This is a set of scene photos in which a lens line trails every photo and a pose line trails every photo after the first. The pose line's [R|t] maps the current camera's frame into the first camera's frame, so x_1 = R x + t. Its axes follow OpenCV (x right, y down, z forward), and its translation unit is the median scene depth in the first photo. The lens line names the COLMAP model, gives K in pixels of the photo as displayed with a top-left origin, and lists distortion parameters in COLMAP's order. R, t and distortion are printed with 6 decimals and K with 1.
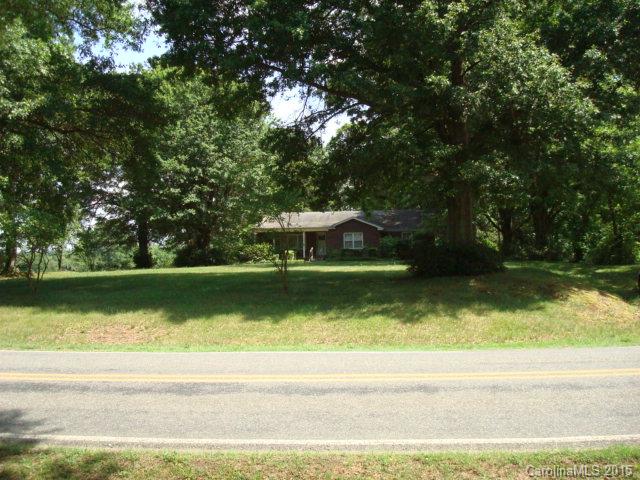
lens RADIAL K [[718.4, 0, 320.0], [0, 718.4, 240.0], [0, 0, 1]] dist [0.000348, -0.015438]
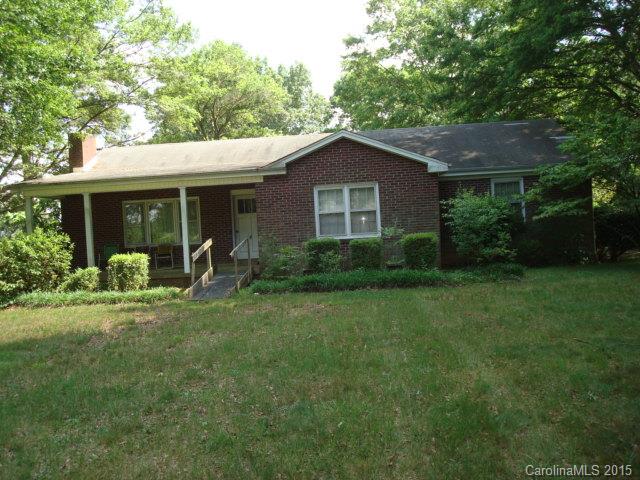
lens RADIAL K [[718.4, 0, 320.0], [0, 718.4, 240.0], [0, 0, 1]] dist [0.000348, -0.015438]
pose [[0.997646, -0.041289, 0.054748, 0.021056], [0.038712, 0.998129, 0.047324, -0.002108], [-0.056599, -0.045093, 0.997378, 0.813398]]
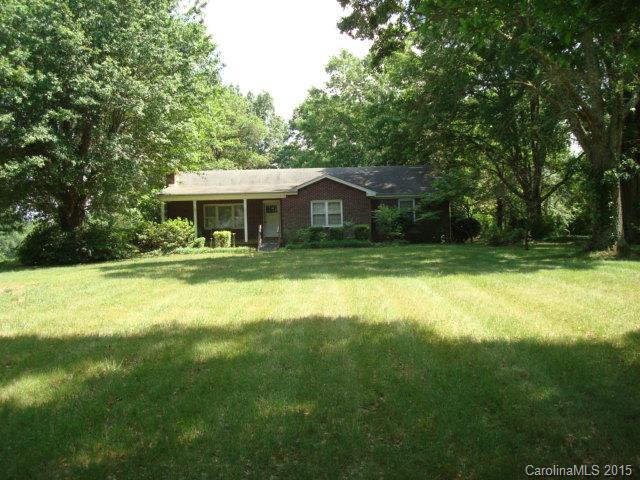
lens RADIAL K [[718.4, 0, 320.0], [0, 718.4, 240.0], [0, 0, 1]] dist [0.000348, -0.015438]
pose [[0.989958, -0.014289, 0.140641, -0.053761], [0.007810, 0.998887, 0.046513, -0.005973], [-0.141149, -0.044948, 0.988967, 0.453111]]
